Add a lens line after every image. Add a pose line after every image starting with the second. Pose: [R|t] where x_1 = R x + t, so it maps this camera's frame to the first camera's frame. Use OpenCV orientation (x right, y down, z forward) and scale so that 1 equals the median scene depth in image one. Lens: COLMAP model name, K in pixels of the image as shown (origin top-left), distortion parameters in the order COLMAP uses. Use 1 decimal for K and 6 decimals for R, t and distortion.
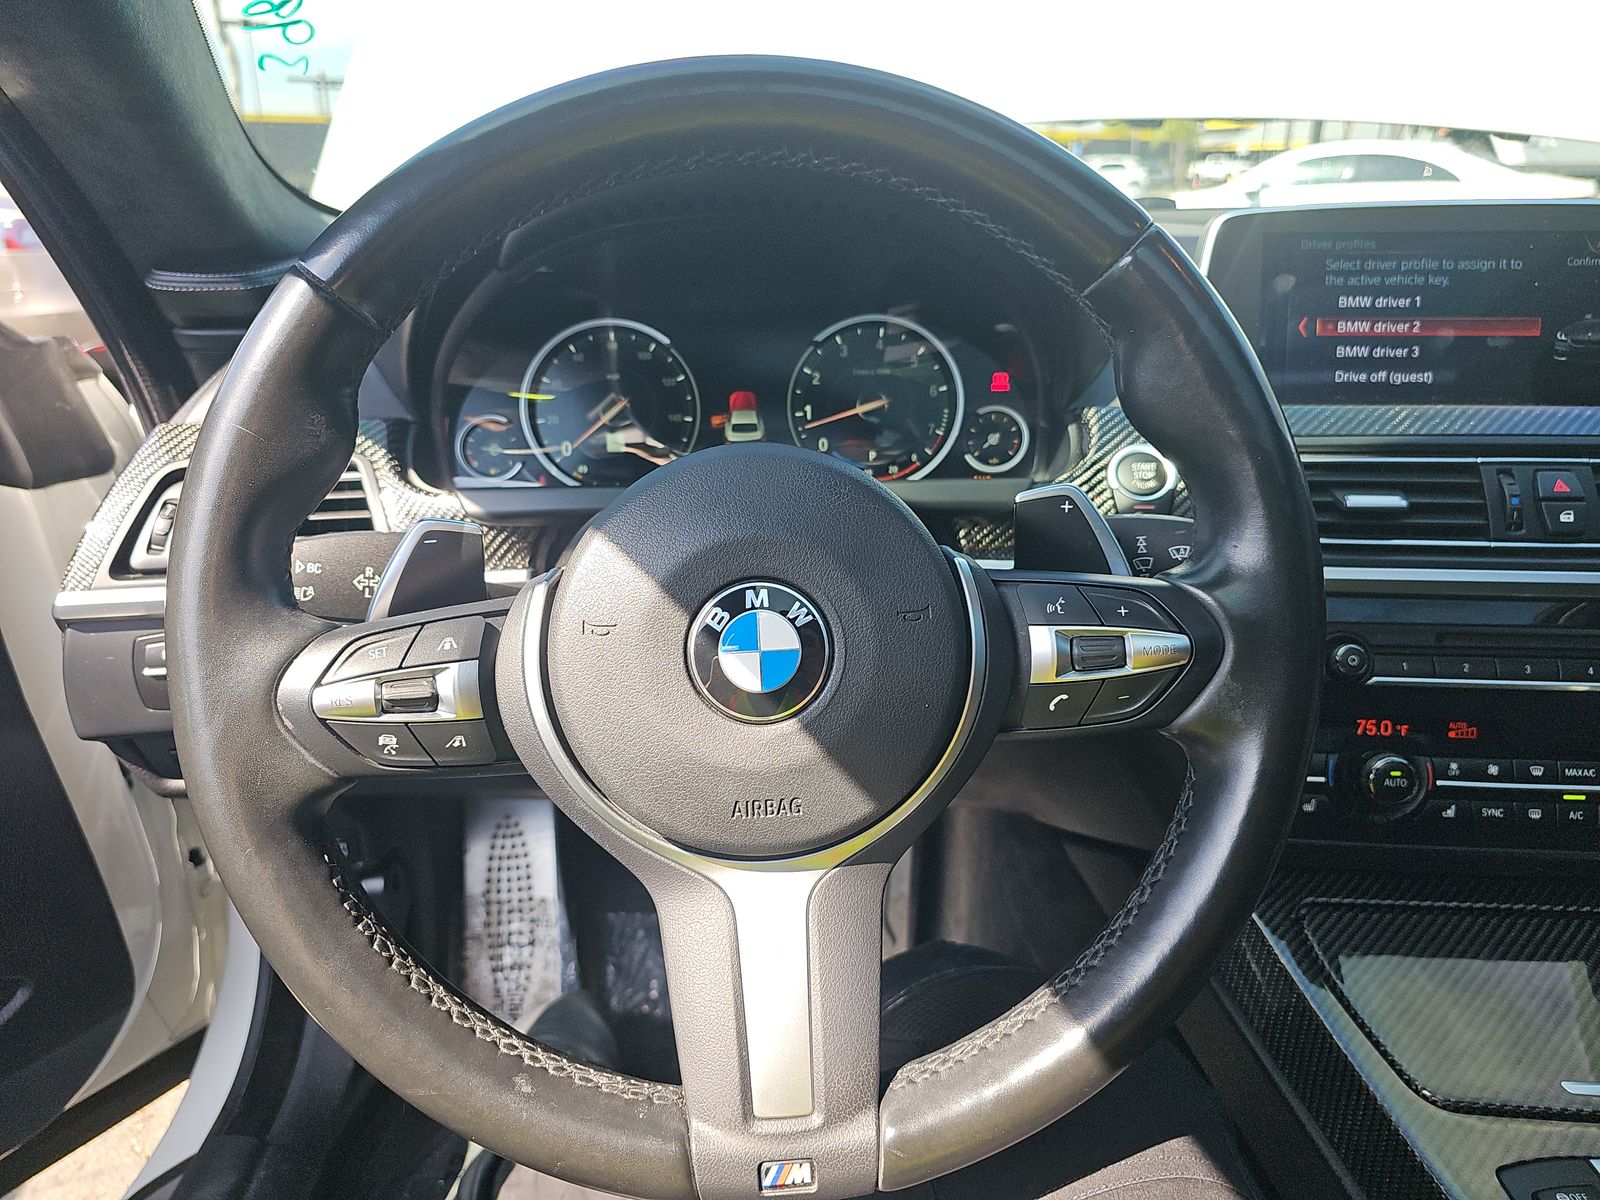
lens RADIAL K [[1080.0, 0, 773.0], [0, 1080.0, 571.8], [0, 0, 1]] dist [0.033211, -0.040004]
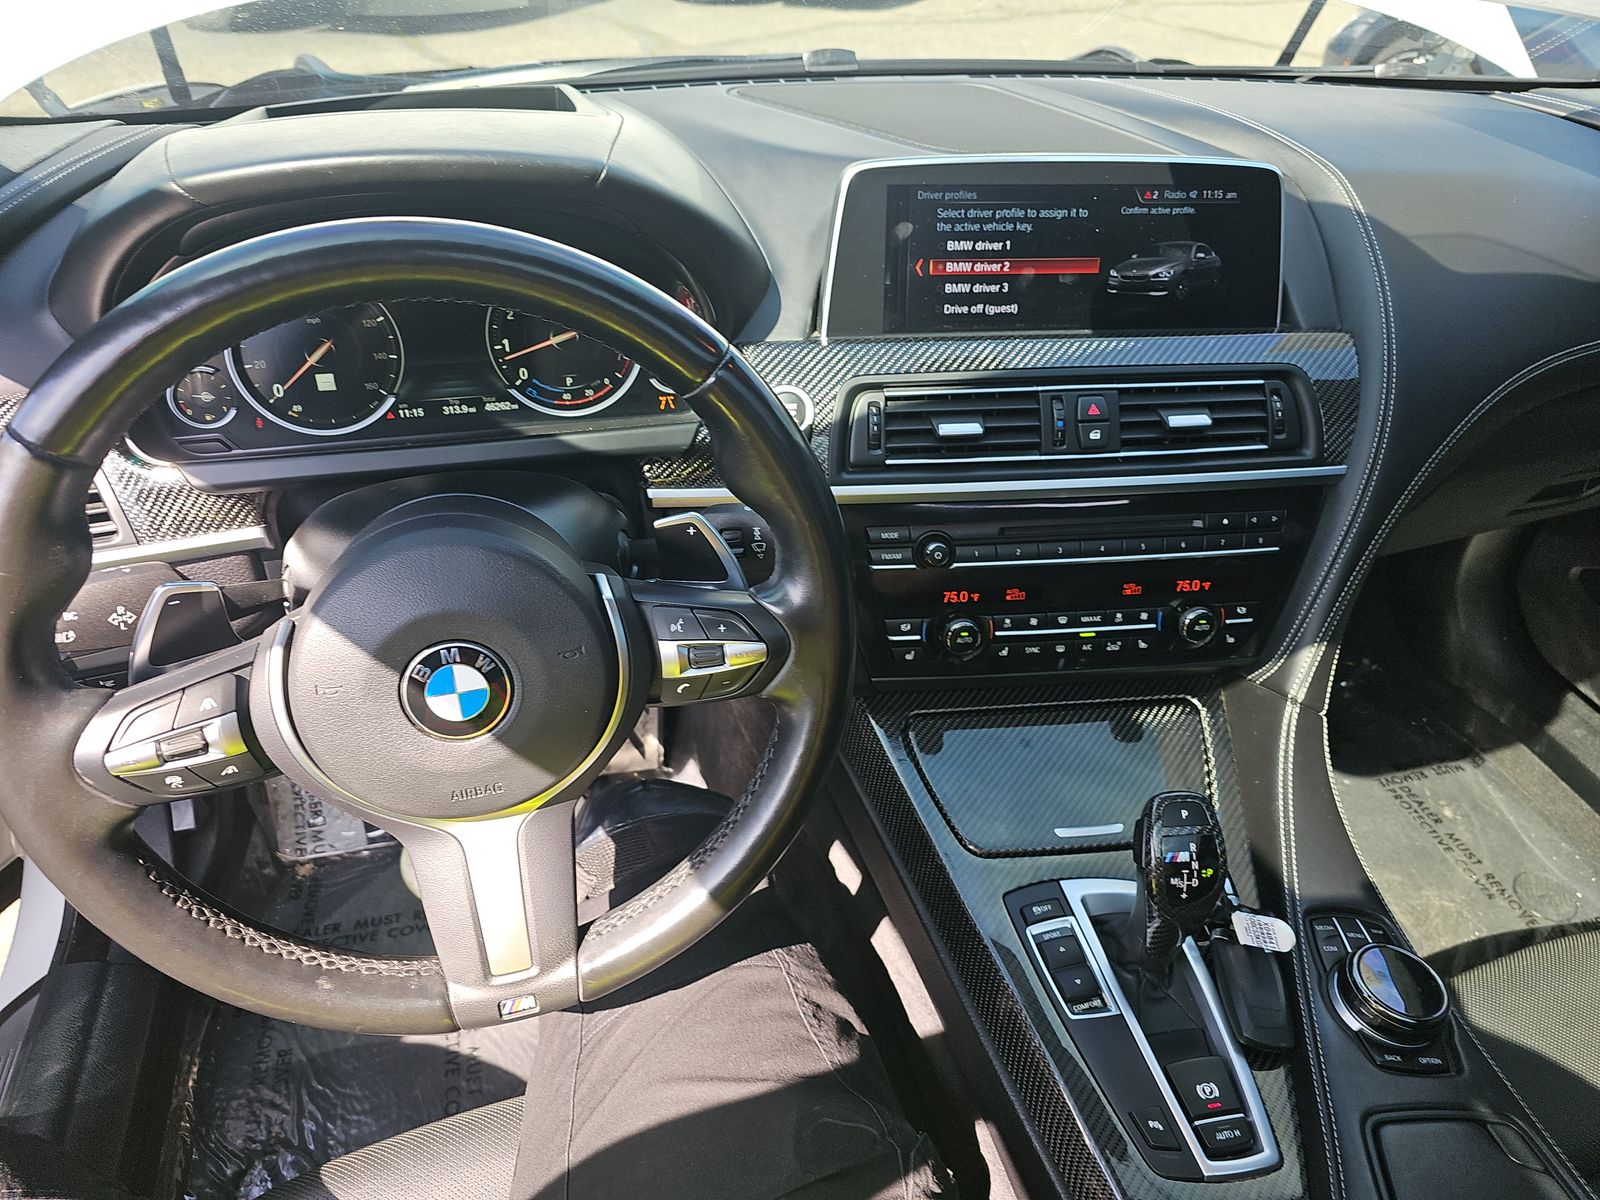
lens RADIAL K [[1080.0, 0, 786.1], [0, 1080.0, 589.3], [0, 0, 1]] dist [0.033211, -0.040004]
pose [[0.976532, -0.093732, 0.193905, 0.104401], [0.030511, 0.951456, 0.306269, -0.339659], [-0.213199, -0.293165, 0.931987, -0.244488]]
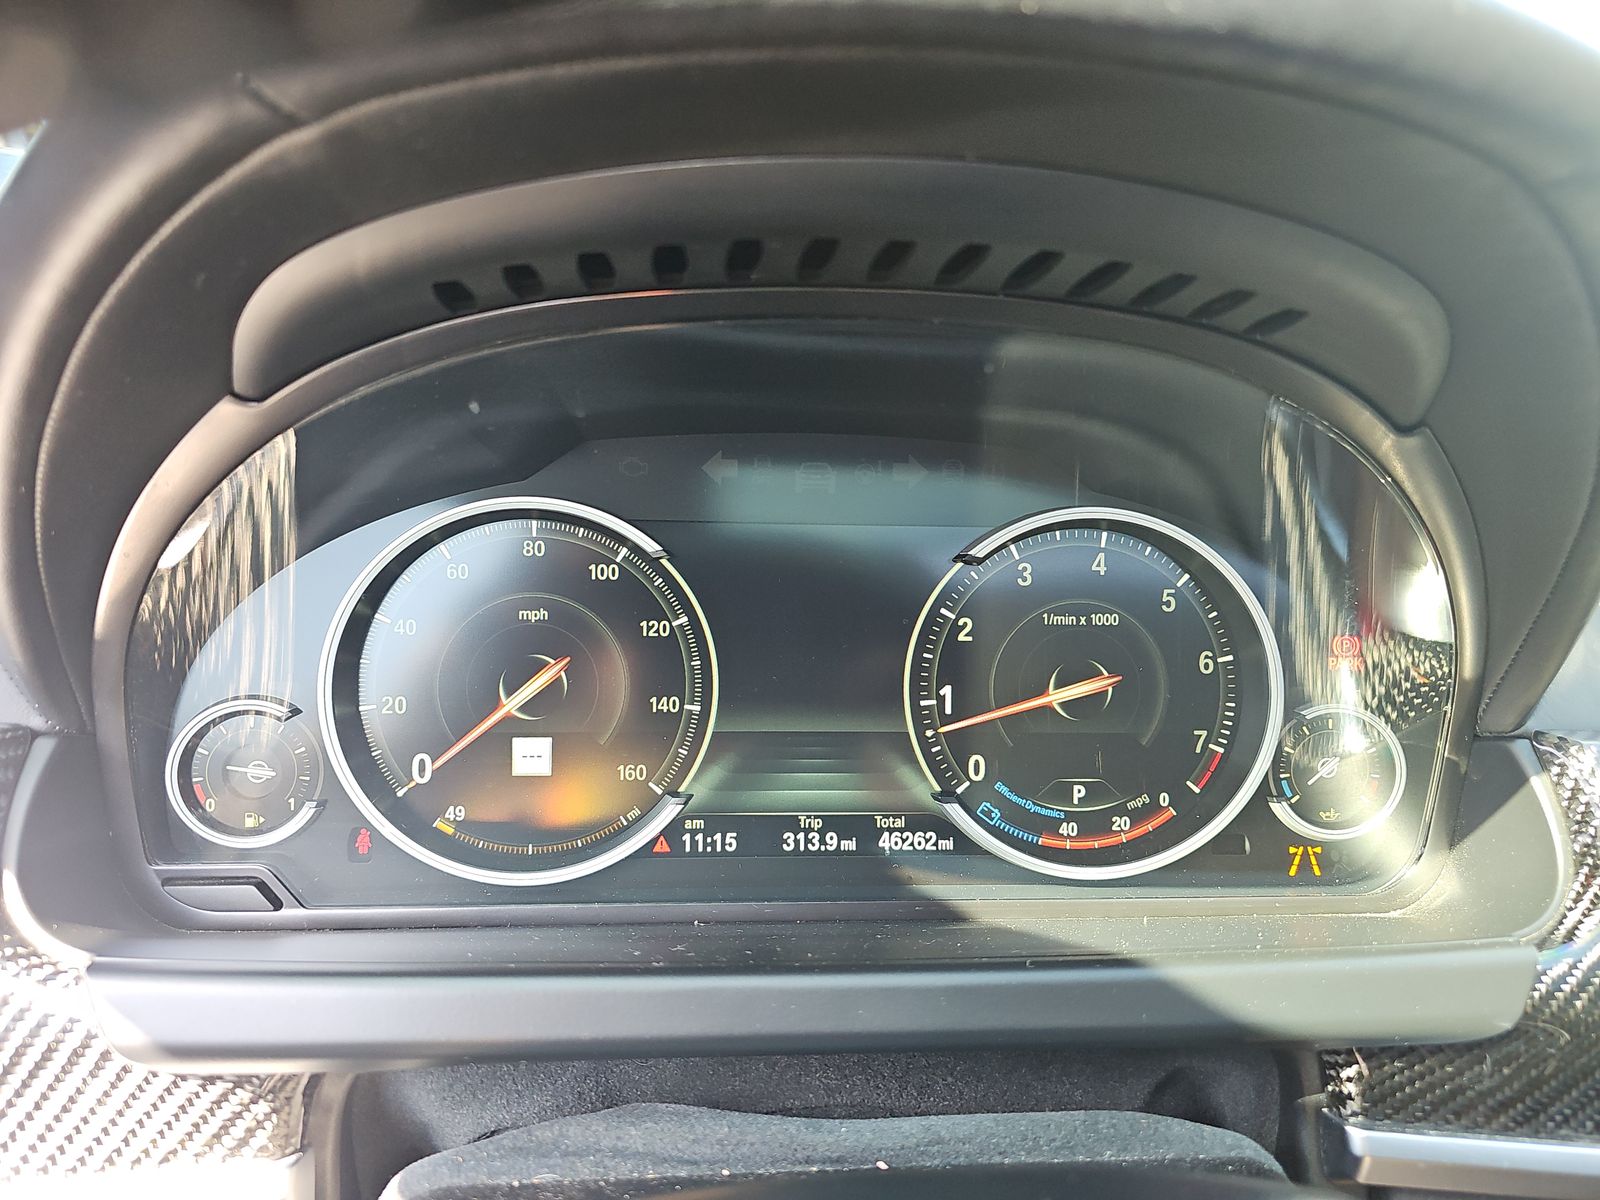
lens RADIAL K [[1080.0, 0, 787.4], [0, 1080.0, 588.2], [0, 0, 1]] dist [0.033211, -0.040004]
pose [[0.996859, 0.030069, 0.073271, -0.103489], [-0.026725, 0.998575, -0.046202, -0.243065], [-0.074556, 0.044099, 0.996241, 0.746531]]
